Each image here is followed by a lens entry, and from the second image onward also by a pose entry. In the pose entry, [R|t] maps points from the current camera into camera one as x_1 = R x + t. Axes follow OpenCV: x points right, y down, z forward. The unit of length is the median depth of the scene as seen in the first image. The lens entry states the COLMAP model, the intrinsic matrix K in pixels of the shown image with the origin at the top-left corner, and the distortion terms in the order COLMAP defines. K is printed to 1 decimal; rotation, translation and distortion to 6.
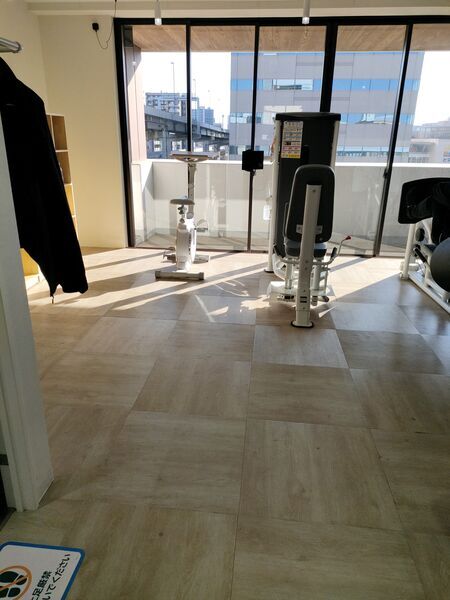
lens RADIAL K [[436.6, 0, 224.7], [0, 436.6, 300.5], [0, 0, 1]] dist [0.015219, -0.010593]
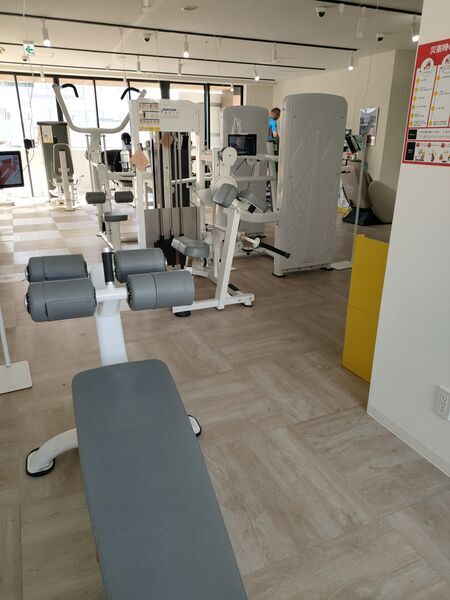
lens RADIAL K [[436.6, 0, 224.5], [0, 436.6, 299.4], [0, 0, 1]] dist [0.015219, -0.010593]
pose [[0.858730, -0.181326, 0.479274, -0.278961], [0.188964, 0.981438, 0.032740, 0.522265], [-0.476314, 0.062450, 0.877054, -1.246114]]
